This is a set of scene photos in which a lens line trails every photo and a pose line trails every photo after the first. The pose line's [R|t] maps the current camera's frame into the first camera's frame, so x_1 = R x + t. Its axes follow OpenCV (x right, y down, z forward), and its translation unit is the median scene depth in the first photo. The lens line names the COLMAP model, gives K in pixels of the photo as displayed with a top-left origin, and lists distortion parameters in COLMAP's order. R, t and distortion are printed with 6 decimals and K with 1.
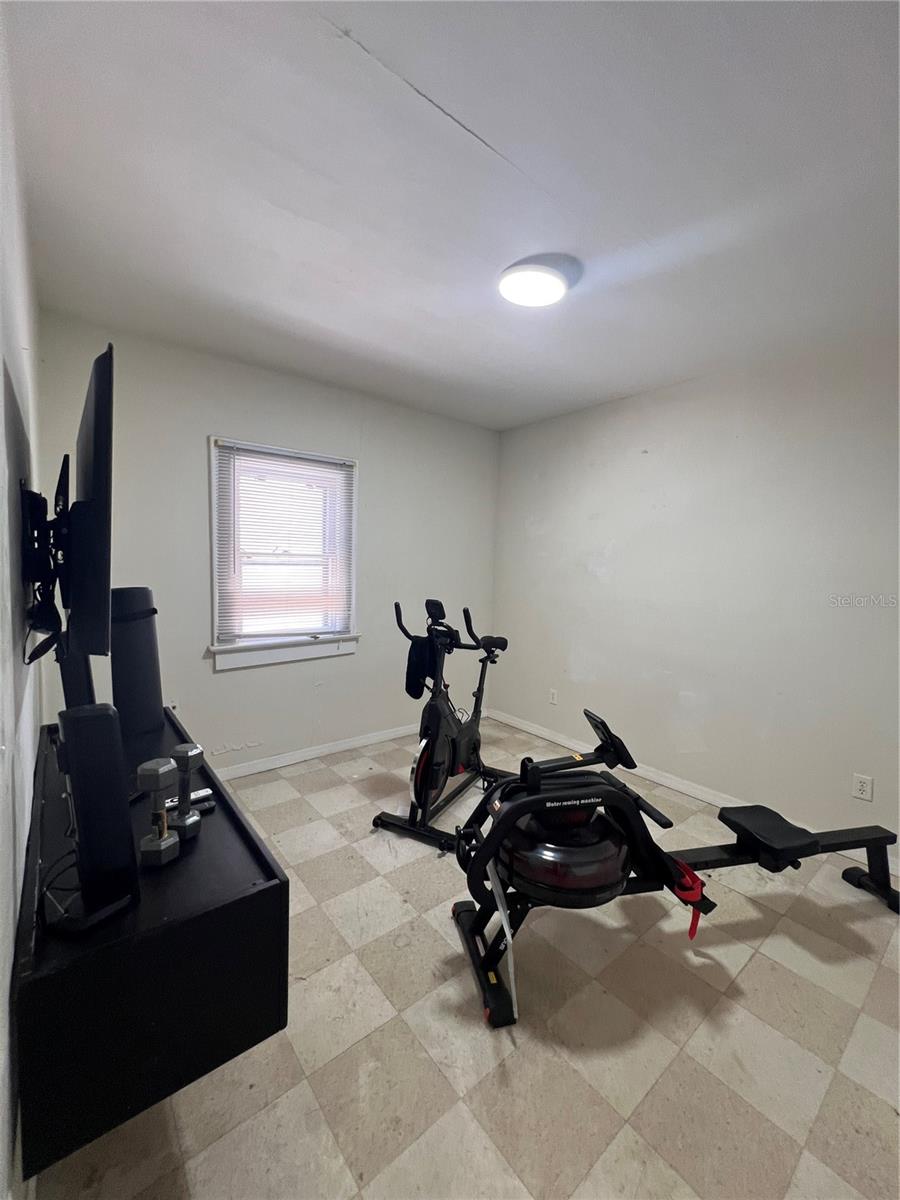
lens RADIAL K [[482.7, 0, 445.8], [0, 482.7, 596.3], [0, 0, 1]] dist [0.000422, 0.000564]
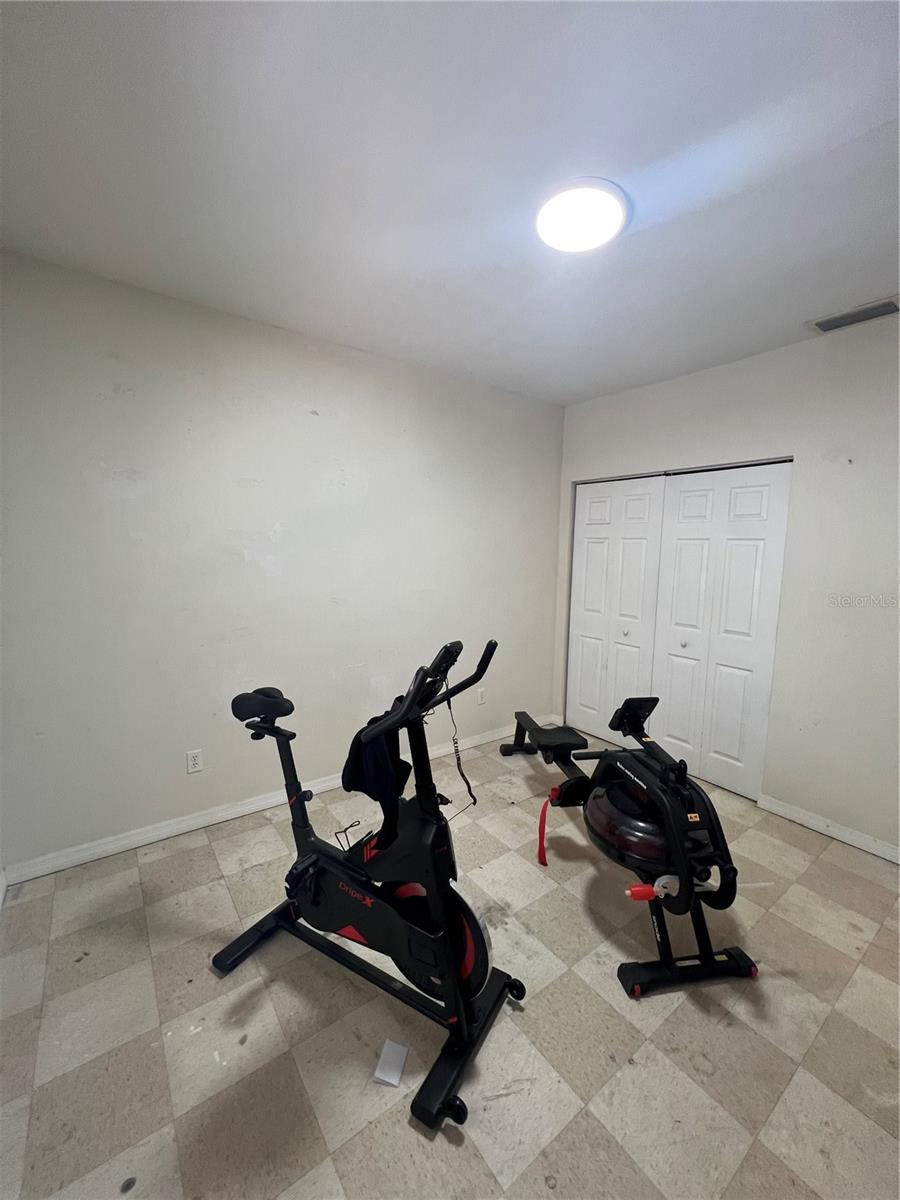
lens RADIAL K [[482.7, 0, 447.3], [0, 482.7, 597.9], [0, 0, 1]] dist [0.000422, 0.000564]
pose [[0.032292, -0.137204, 0.990016, -0.736994], [0.046021, 0.989686, 0.135658, -0.150685], [-0.998418, 0.041180, 0.038273, 1.283385]]
